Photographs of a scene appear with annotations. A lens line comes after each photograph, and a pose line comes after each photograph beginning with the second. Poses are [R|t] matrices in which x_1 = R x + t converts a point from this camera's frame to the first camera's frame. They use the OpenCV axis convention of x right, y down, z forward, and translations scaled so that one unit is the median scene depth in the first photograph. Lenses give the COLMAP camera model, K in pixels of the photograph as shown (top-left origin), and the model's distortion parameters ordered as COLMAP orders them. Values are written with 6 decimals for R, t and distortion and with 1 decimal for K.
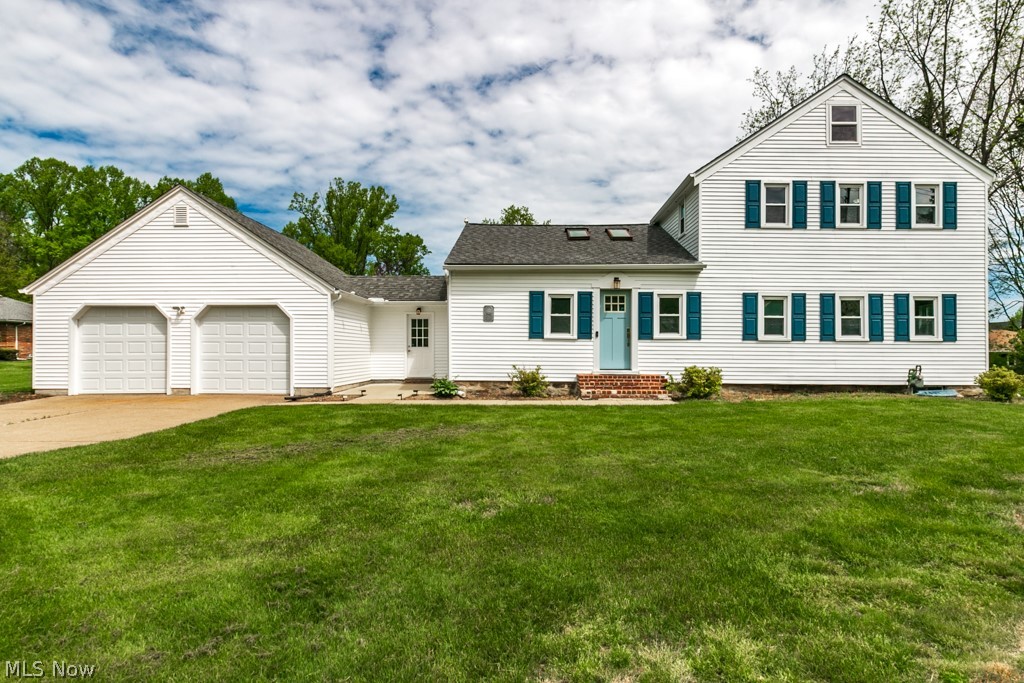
lens RADIAL K [[530.4, 0, 534.3], [0, 530.4, 348.9], [0, 0, 1]] dist [-0.002679, -0.001926]
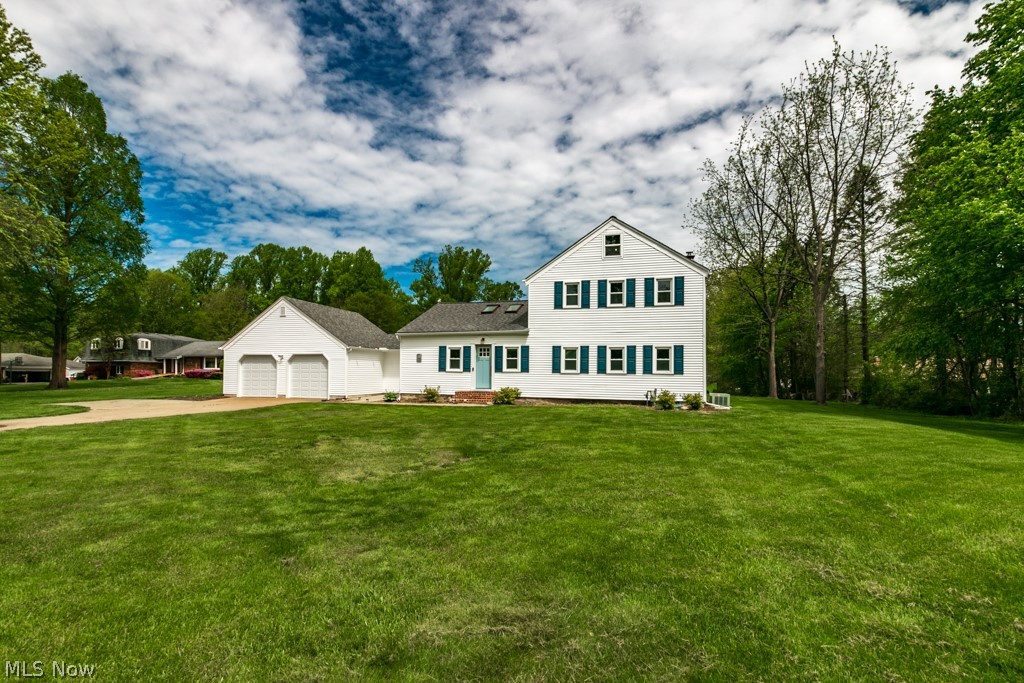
lens RADIAL K [[448.0, 0, 513.2], [0, 448.0, 359.4], [0, 0, 1]] dist [-0.000789, -0.000027]
pose [[0.968544, -0.001864, -0.248836, 0.632440], [-0.005152, 0.999607, -0.027538, -0.019270], [0.248790, 0.027954, 0.968154, -0.460148]]
